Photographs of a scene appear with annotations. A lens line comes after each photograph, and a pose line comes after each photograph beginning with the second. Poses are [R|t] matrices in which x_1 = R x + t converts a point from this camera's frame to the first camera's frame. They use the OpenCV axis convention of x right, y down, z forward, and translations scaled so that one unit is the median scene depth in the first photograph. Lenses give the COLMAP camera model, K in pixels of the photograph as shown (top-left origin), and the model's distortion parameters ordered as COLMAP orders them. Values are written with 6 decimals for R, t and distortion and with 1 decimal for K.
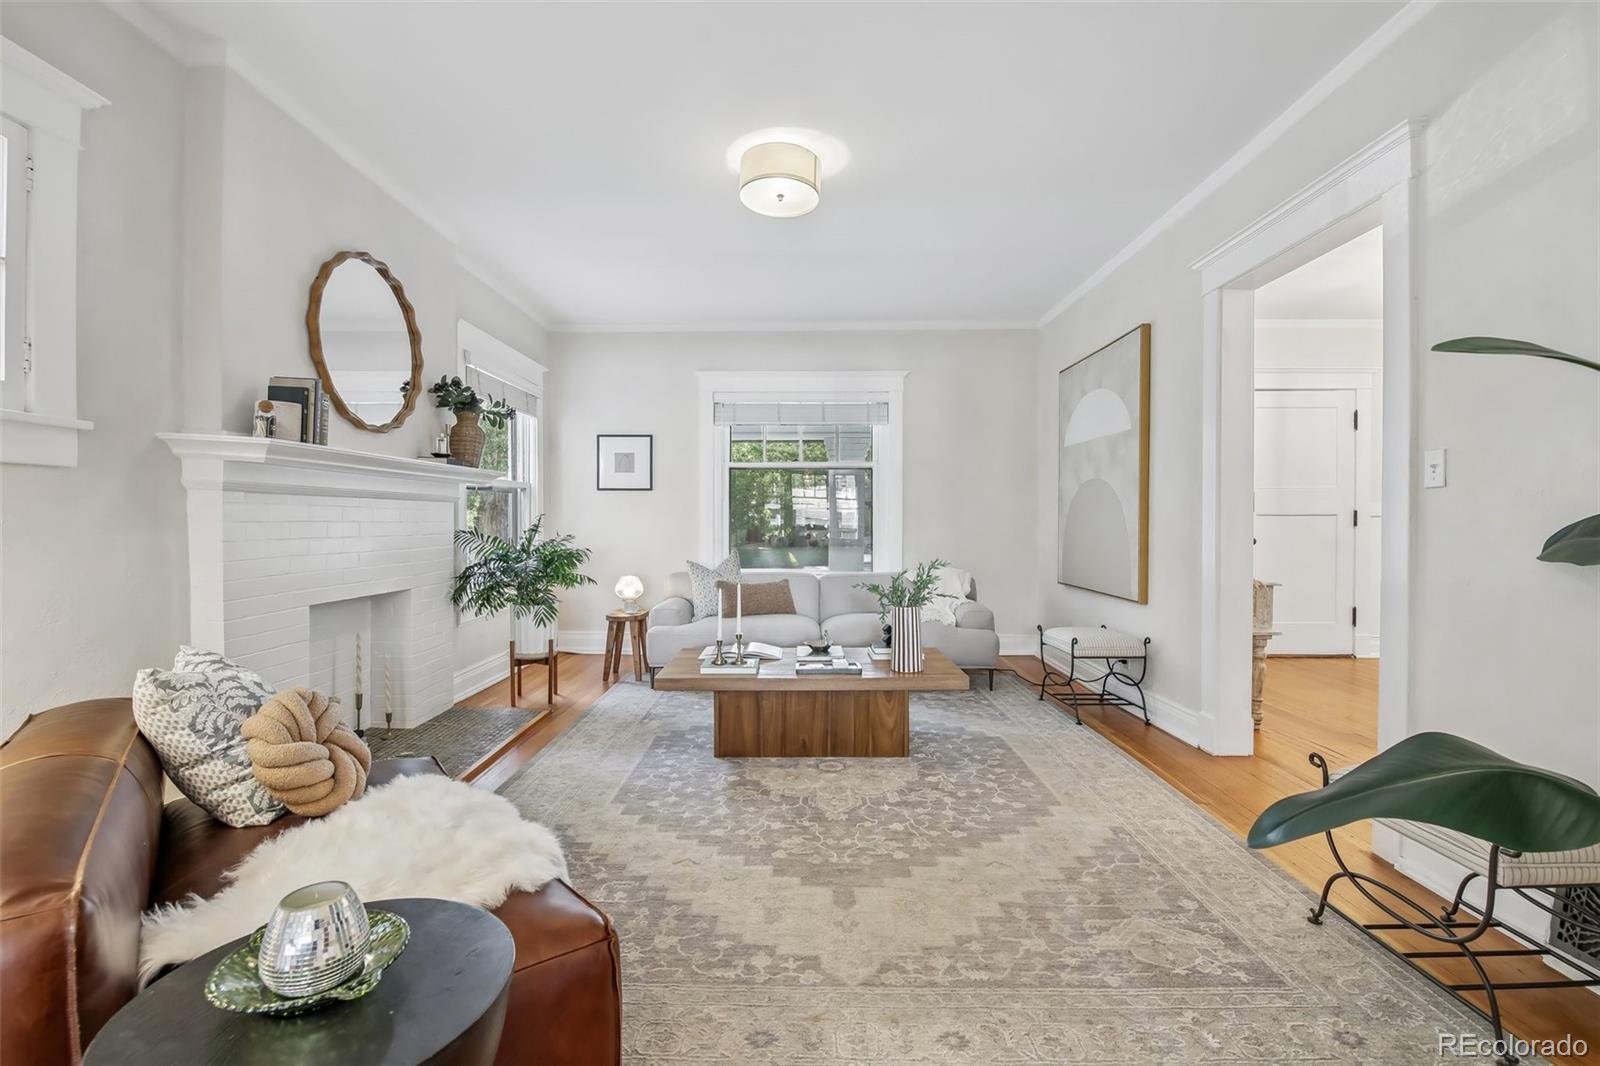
lens RADIAL K [[698.1, 0, 787.7], [0, 698.1, 532.6], [0, 0, 1]] dist [-0.007363, -0.006171]
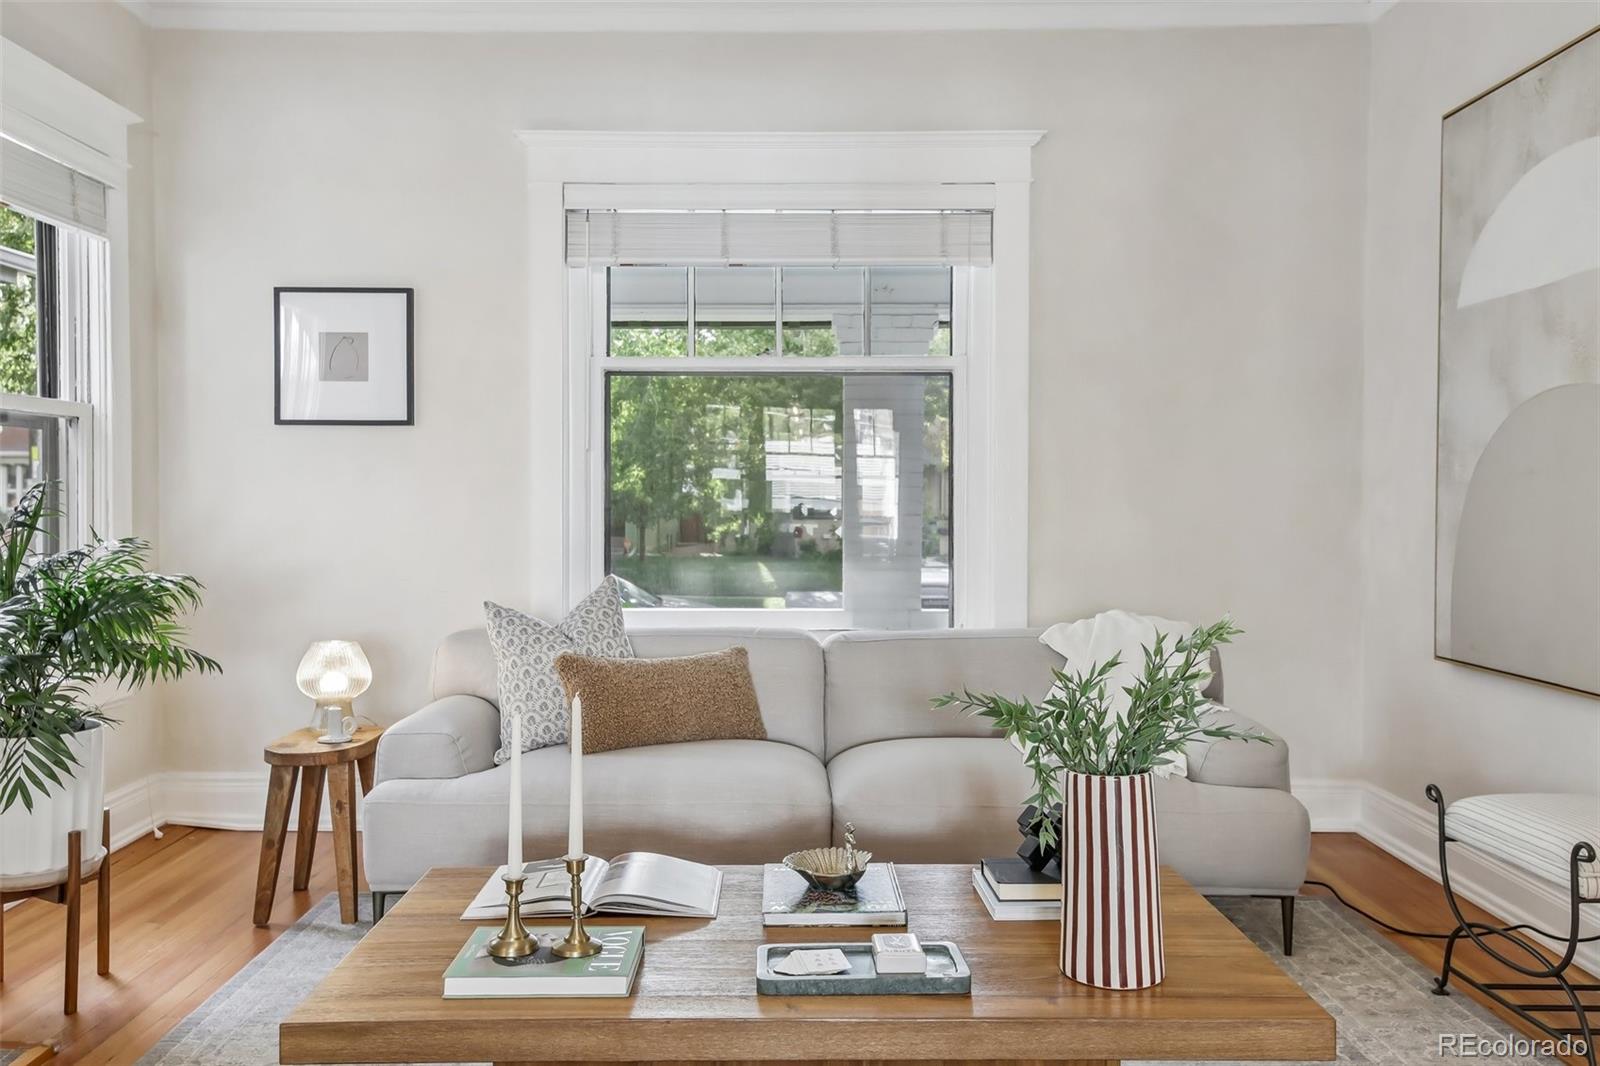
lens RADIAL K [[1307.4, 0, 768.0], [0, 1307.4, 518.1], [0, 0, 1]] dist [0.013928, 0.006400]
pose [[0.999976, -0.000049, 0.006872, 0.008656], [0.000085, 0.999987, -0.005188, -0.002872], [-0.006872, 0.005189, 0.999963, 0.284340]]
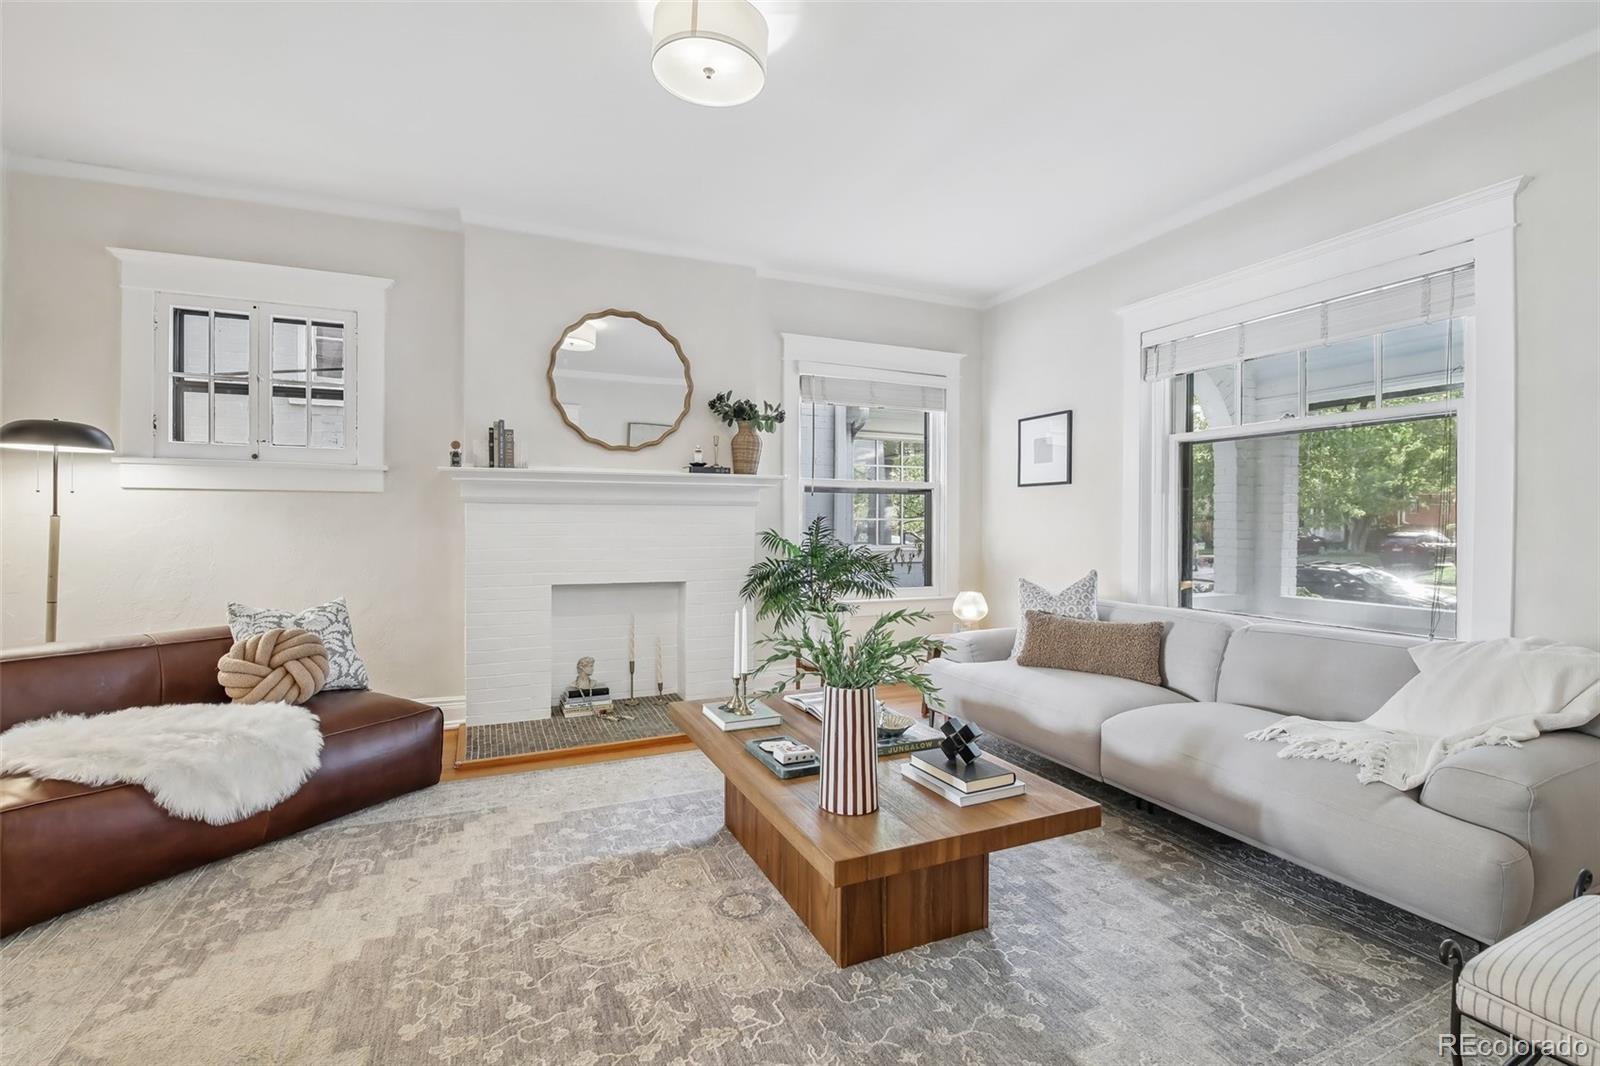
lens RADIAL K [[698.1, 0, 812.3], [0, 698.1, 527.9], [0, 0, 1]] dist [-0.007363, -0.006171]
pose [[0.418840, 0.007518, -0.908029, 0.443072], [-0.018396, 0.999831, -0.000207, -0.009119], [0.907874, 0.016791, 0.418908, 0.518269]]
